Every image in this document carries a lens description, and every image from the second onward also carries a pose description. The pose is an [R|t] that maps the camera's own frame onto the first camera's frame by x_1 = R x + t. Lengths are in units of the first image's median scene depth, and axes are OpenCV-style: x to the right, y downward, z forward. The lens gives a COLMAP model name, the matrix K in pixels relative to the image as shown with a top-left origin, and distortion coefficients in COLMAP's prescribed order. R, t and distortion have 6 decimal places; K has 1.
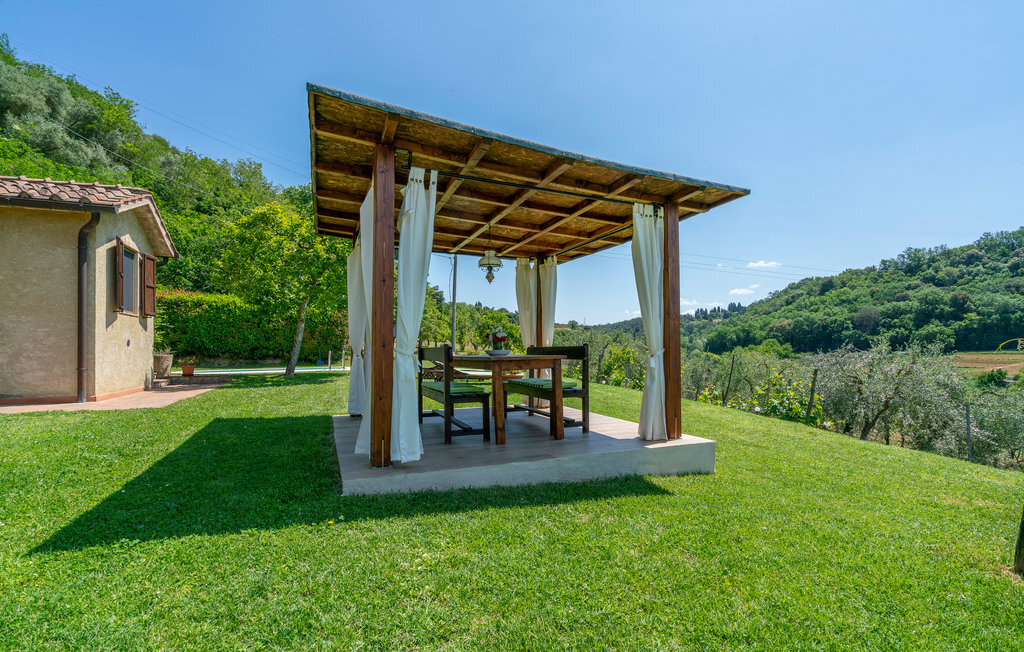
lens RADIAL K [[473.4, 0, 502.0], [0, 473.4, 343.3], [0, 0, 1]] dist [0.003202, 0.000478]
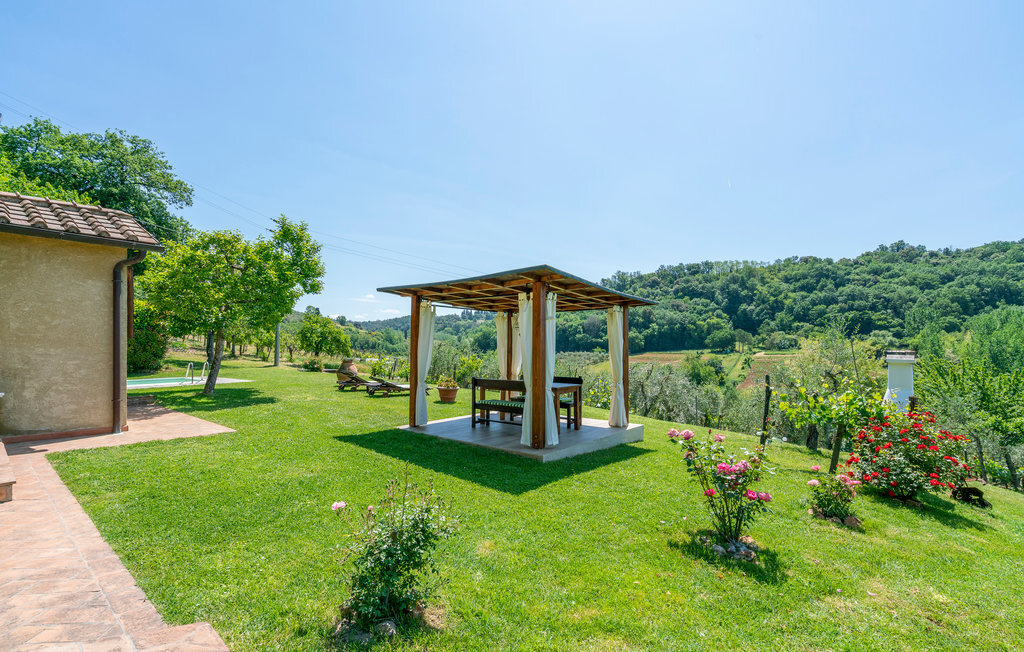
lens RADIAL K [[516.7, 0, 496.5], [0, 516.7, 338.3], [0, 0, 1]] dist [-0.000538, 0.000418]
pose [[0.870486, 0.013428, 0.492009, -0.125991], [-0.016685, 0.999858, 0.002231, -0.016630], [-0.491910, -0.010151, 0.870587, -0.064618]]
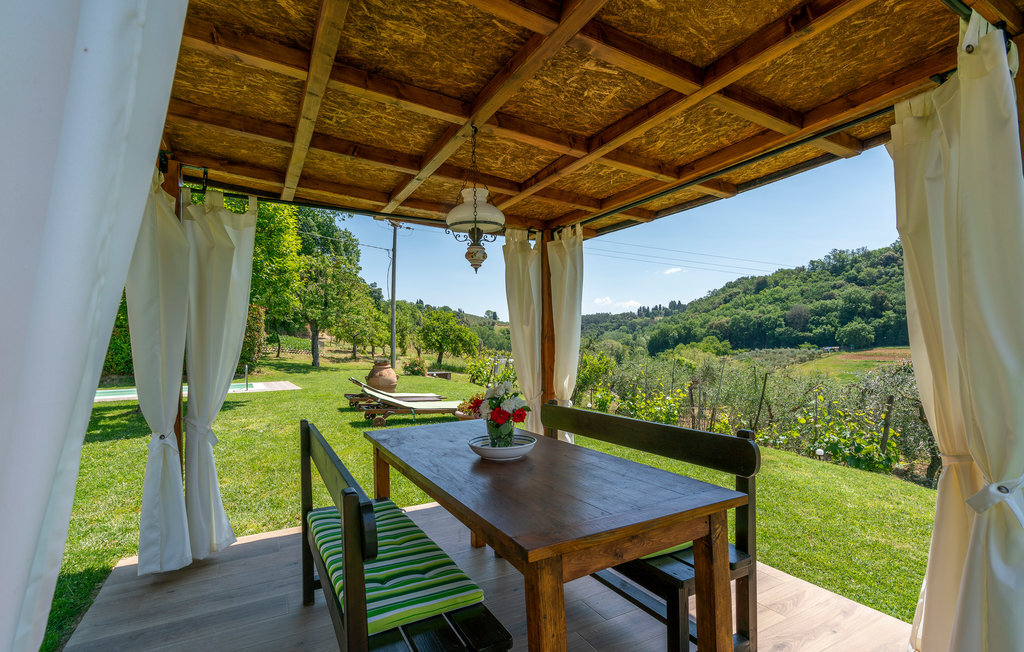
lens RADIAL K [[462.4, 0, 506.6], [0, 462.4, 349.4], [0, 0, 1]] dist [0.002571, 0.000775]
pose [[0.990643, -0.013075, 0.135849, -0.007204], [0.010143, 0.999701, 0.022259, -0.008785], [-0.136099, -0.020673, 0.990480, 0.078149]]
